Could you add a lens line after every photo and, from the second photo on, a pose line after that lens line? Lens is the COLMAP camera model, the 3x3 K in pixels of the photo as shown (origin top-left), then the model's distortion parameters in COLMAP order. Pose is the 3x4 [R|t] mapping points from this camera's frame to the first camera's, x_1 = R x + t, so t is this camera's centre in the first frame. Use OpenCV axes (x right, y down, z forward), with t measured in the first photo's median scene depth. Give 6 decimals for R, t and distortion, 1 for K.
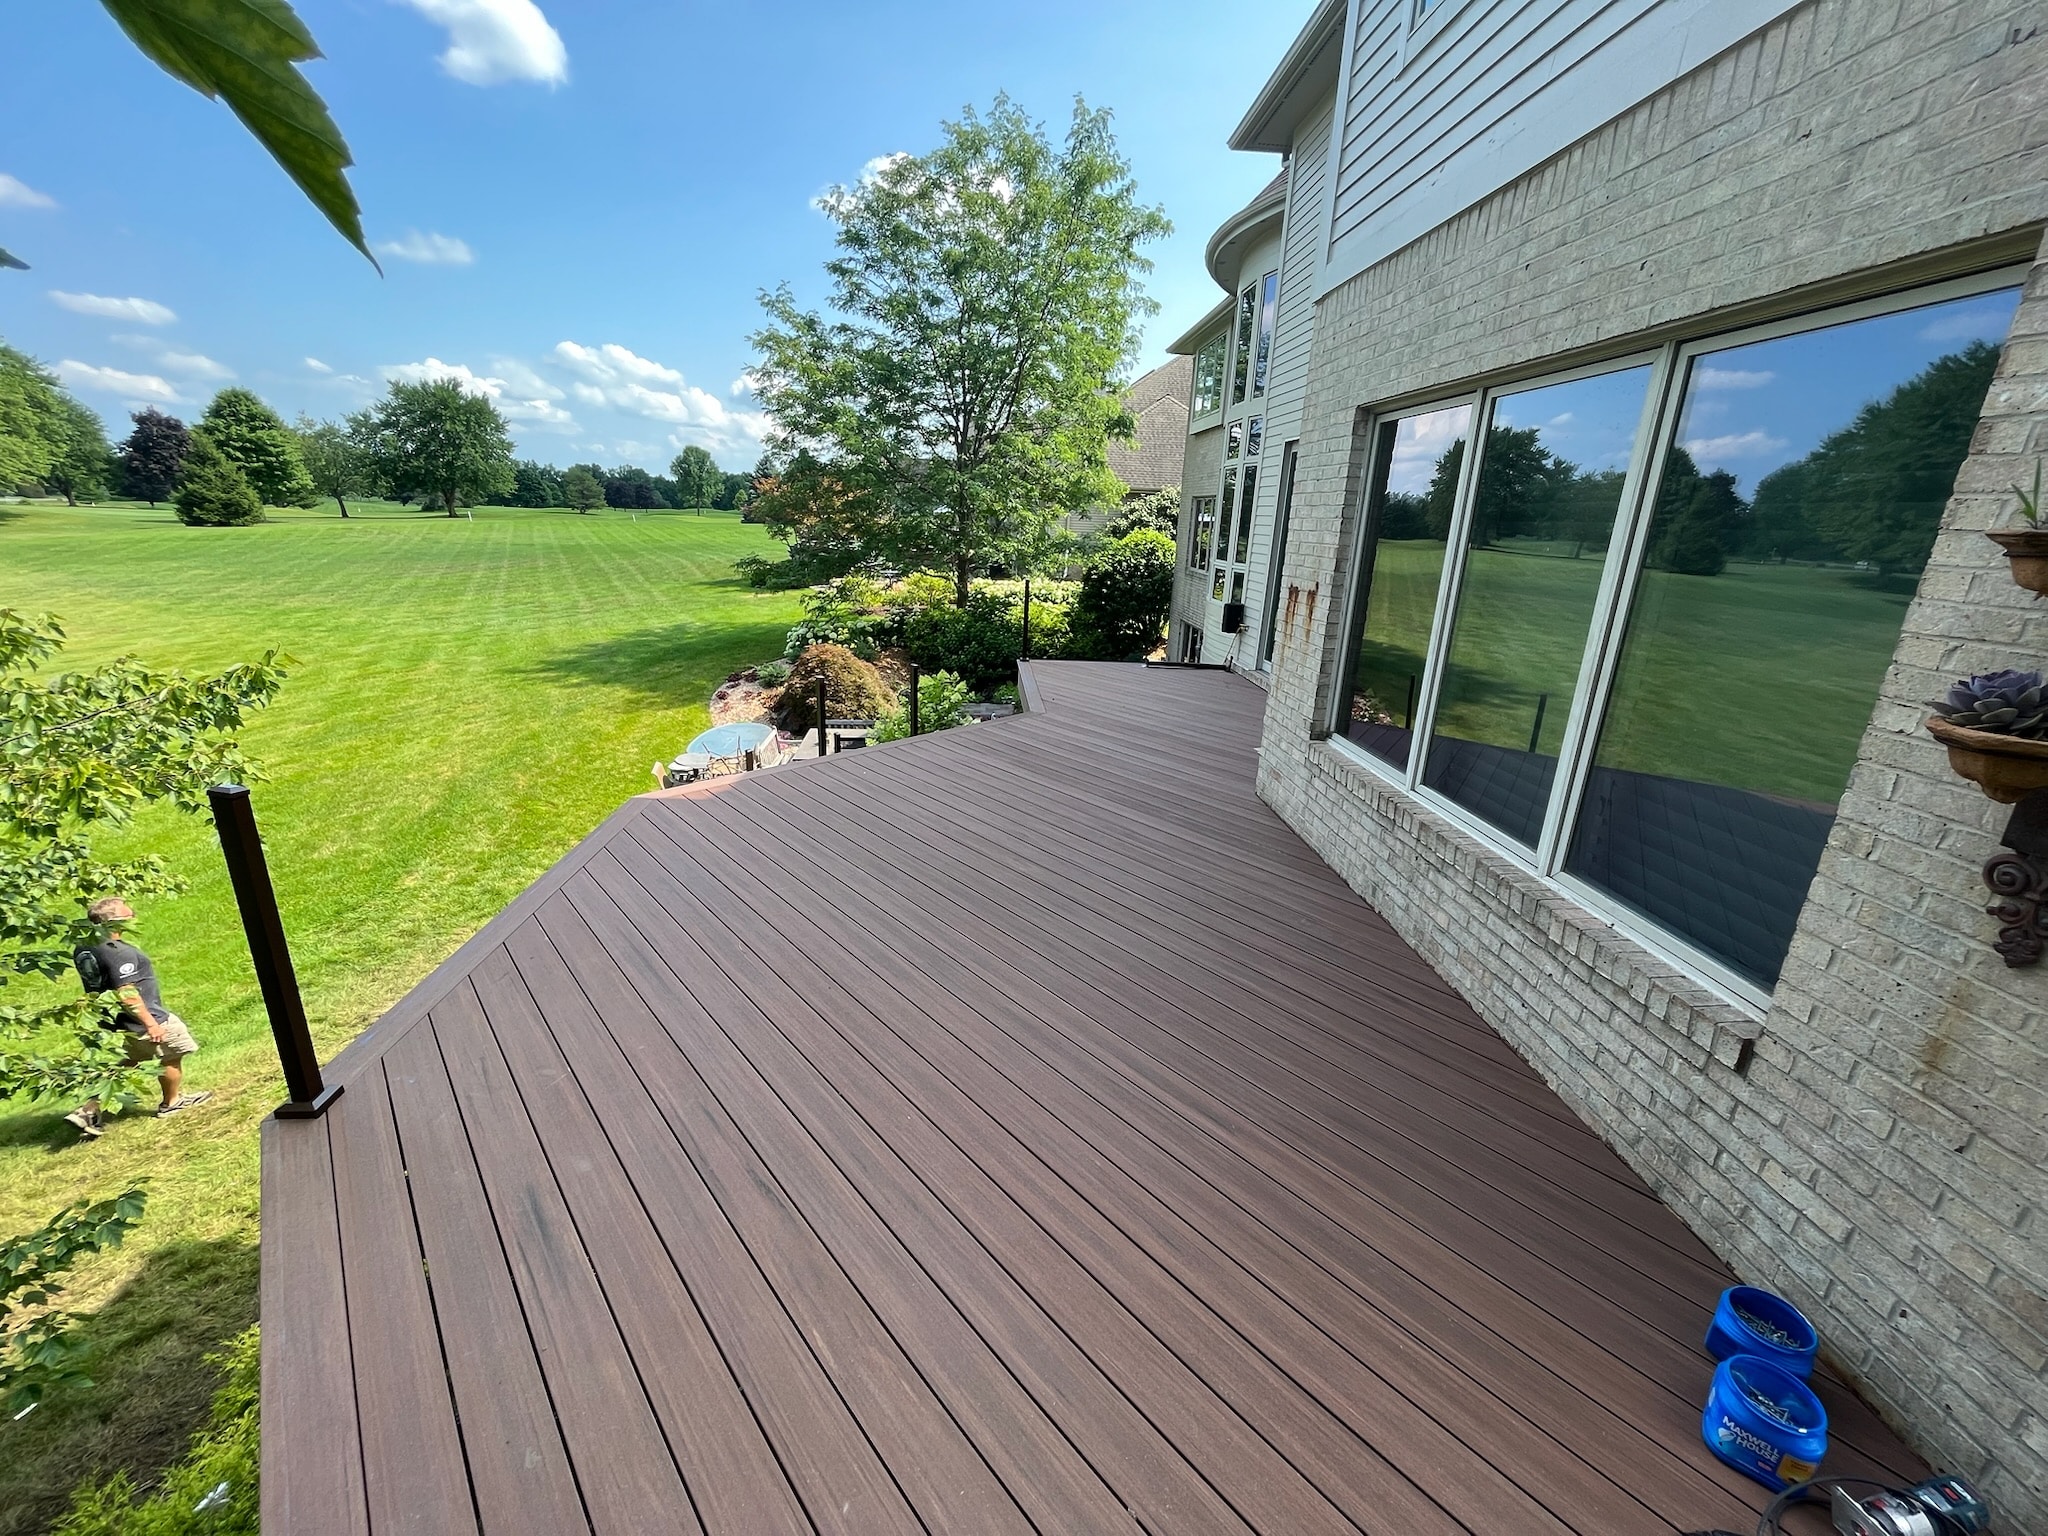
lens RADIAL K [[824.3, 0, 1024.0], [0, 824.3, 768.0], [0, 0, 1]] dist [-0.000730, -0.001183]
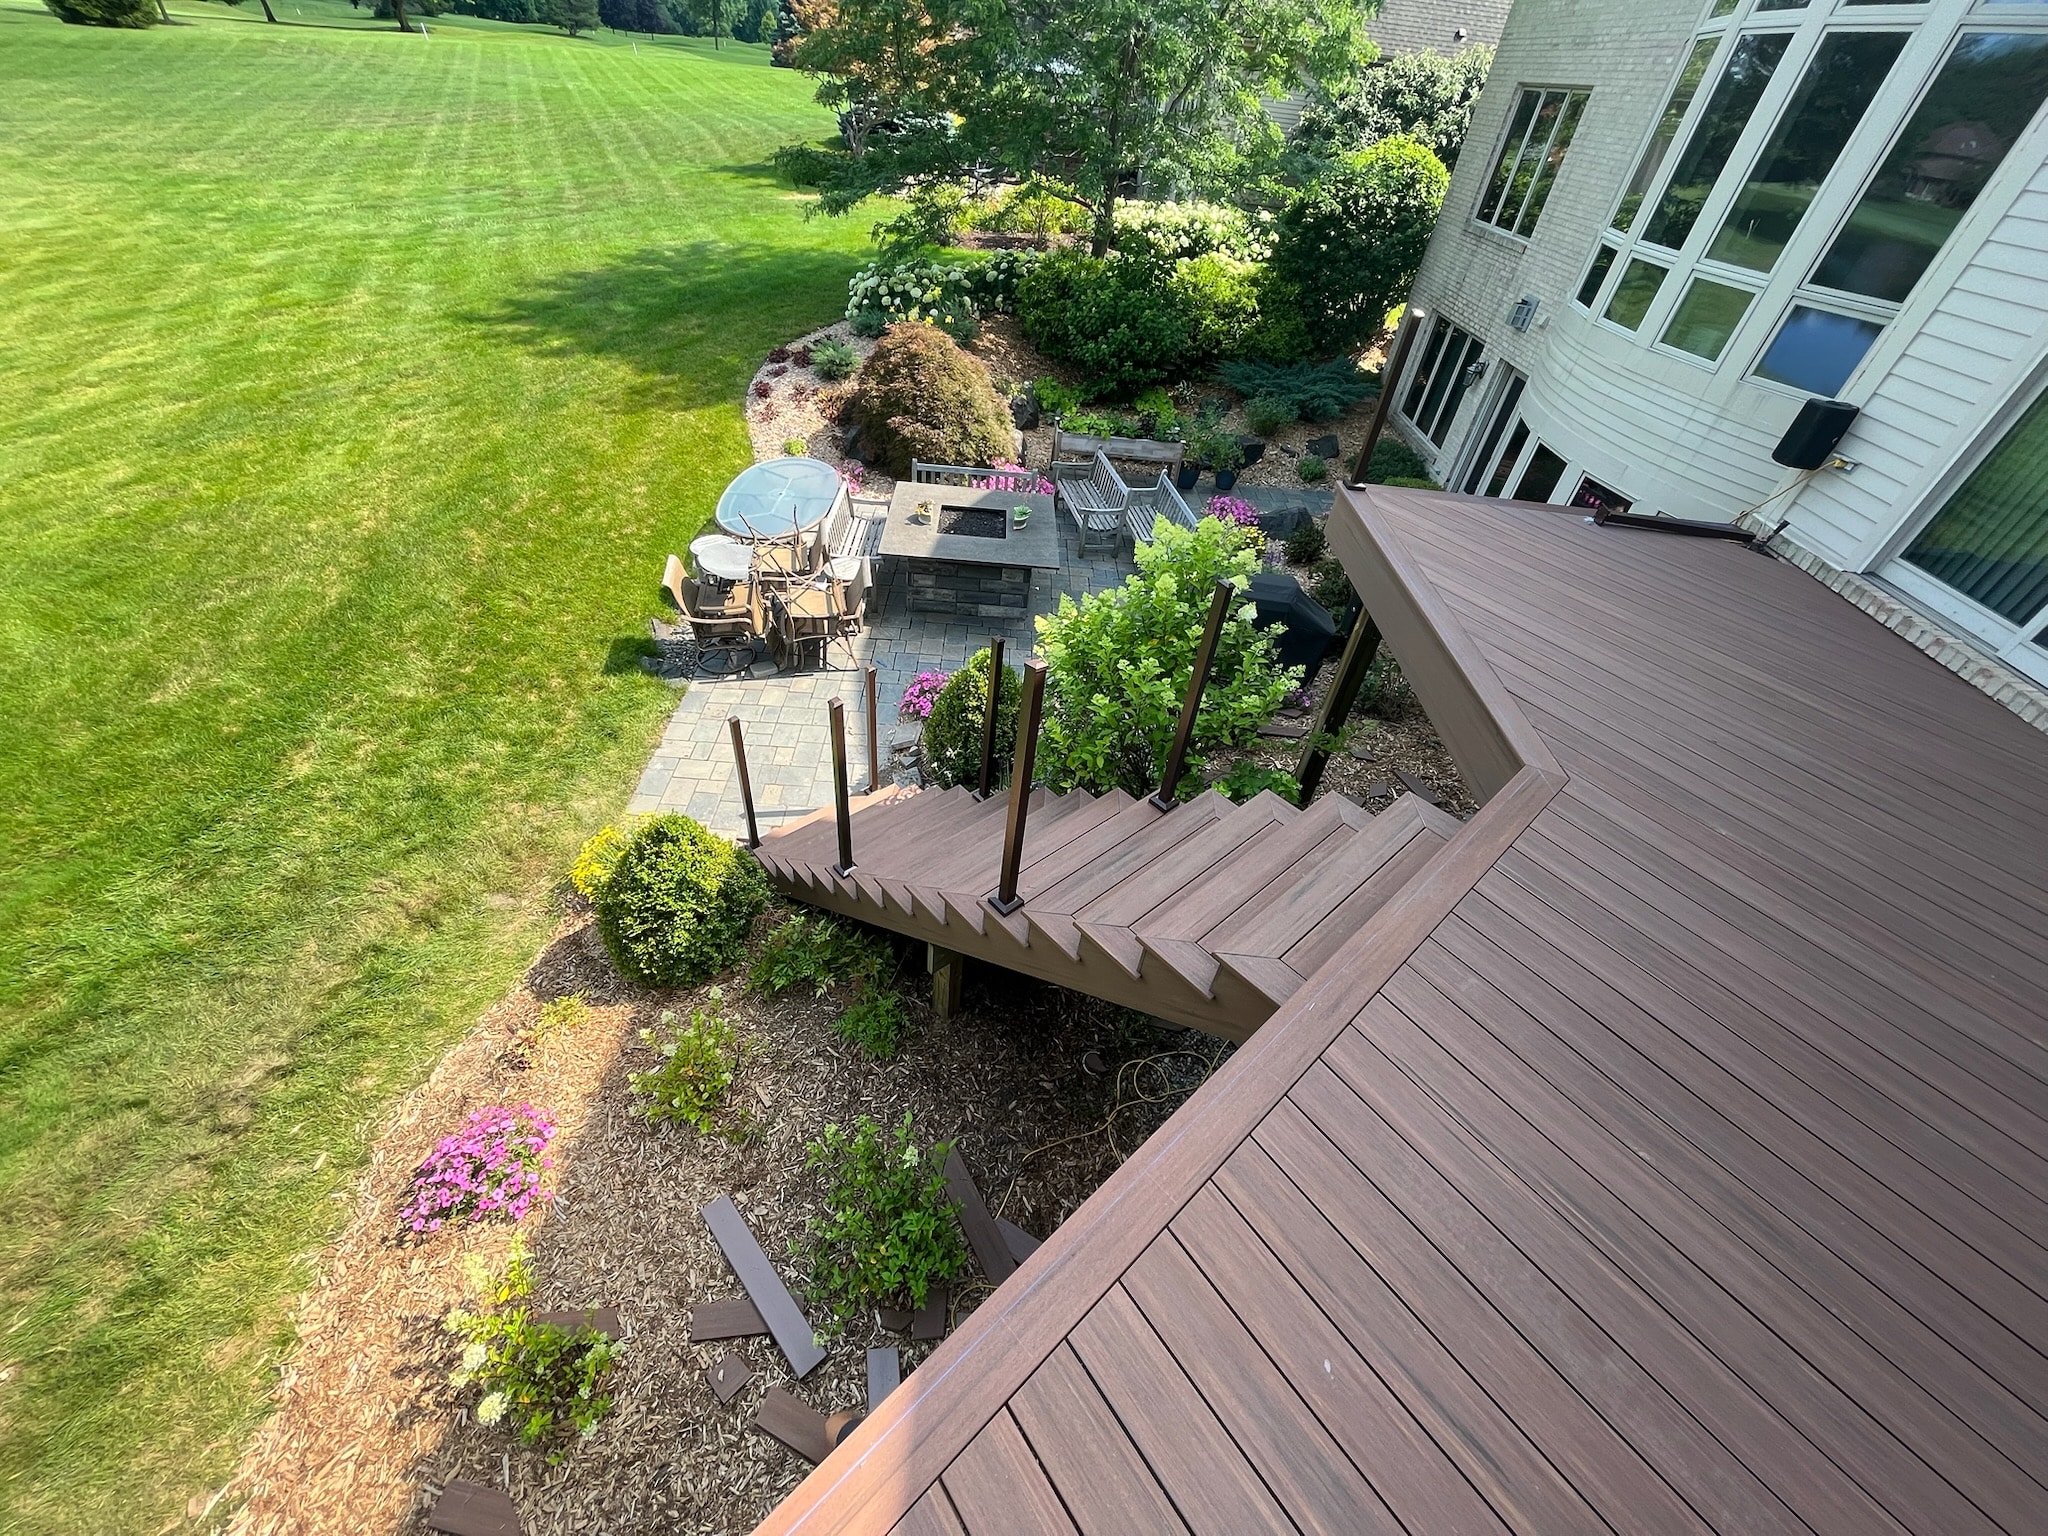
lens RADIAL K [[824.3, 0, 1024.0], [0, 824.3, 768.0], [0, 0, 1]] dist [-0.000730, -0.001183]
pose [[0.994593, 0.099433, -0.029975, -0.078714], [-0.079677, 0.915714, 0.393853, -0.072420], [0.066610, -0.389335, 0.918685, 0.209813]]
